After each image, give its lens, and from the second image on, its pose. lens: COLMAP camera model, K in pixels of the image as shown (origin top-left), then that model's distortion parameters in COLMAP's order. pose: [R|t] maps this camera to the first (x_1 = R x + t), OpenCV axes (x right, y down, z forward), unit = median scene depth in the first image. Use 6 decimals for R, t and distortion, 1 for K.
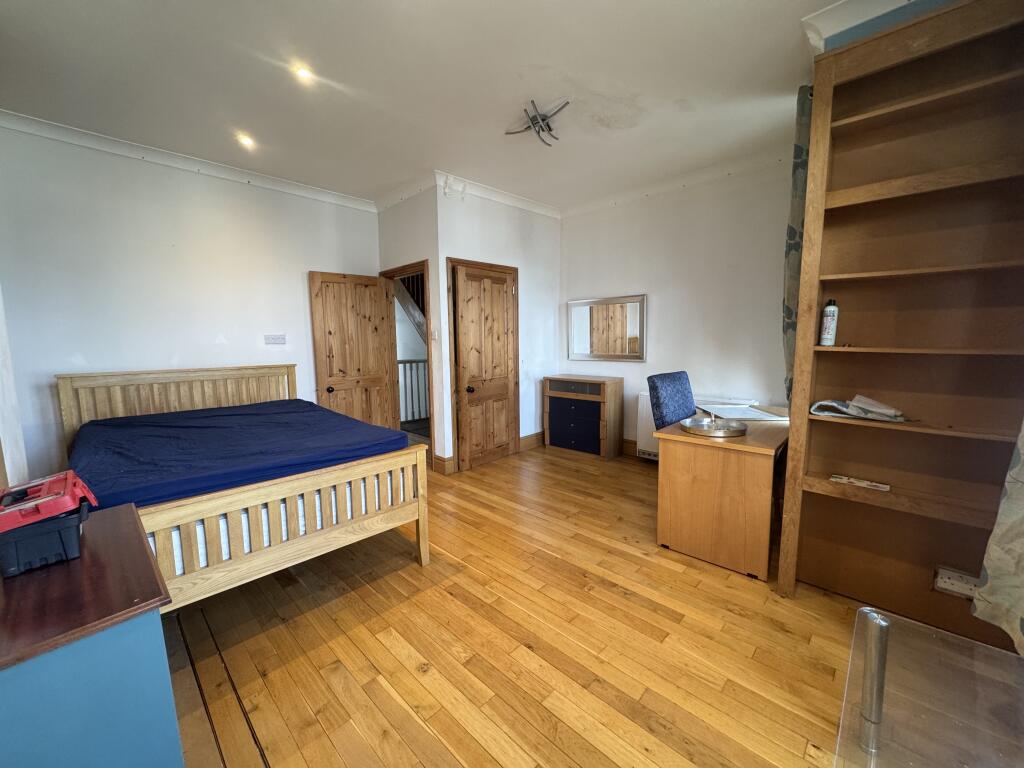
lens RADIAL K [[407.7, 0, 514.6], [0, 407.7, 384.1], [0, 0, 1]] dist [0.002563, 0.000288]
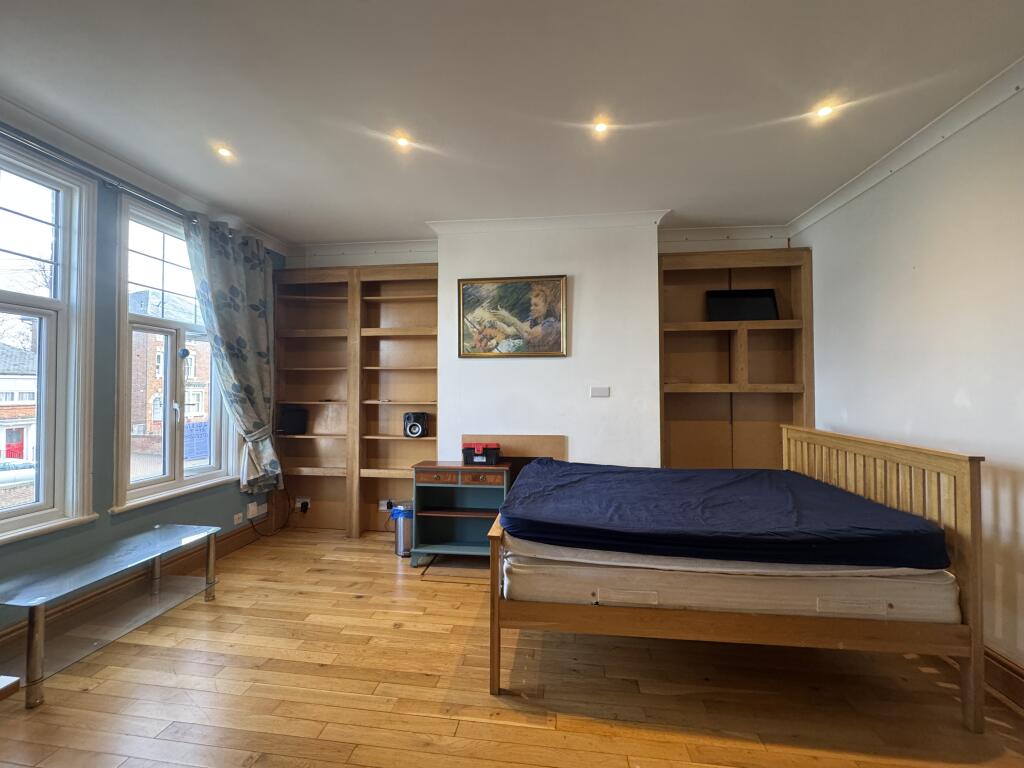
lens RADIAL K [[407.7, 0, 512.1], [0, 407.7, 382.8], [0, 0, 1]] dist [0.002563, 0.000288]
pose [[-0.804698, -0.000177, -0.593684, 0.244697], [-0.061137, 0.994708, 0.082571, -0.235946], [0.590528, 0.102740, -0.800451, 1.818068]]
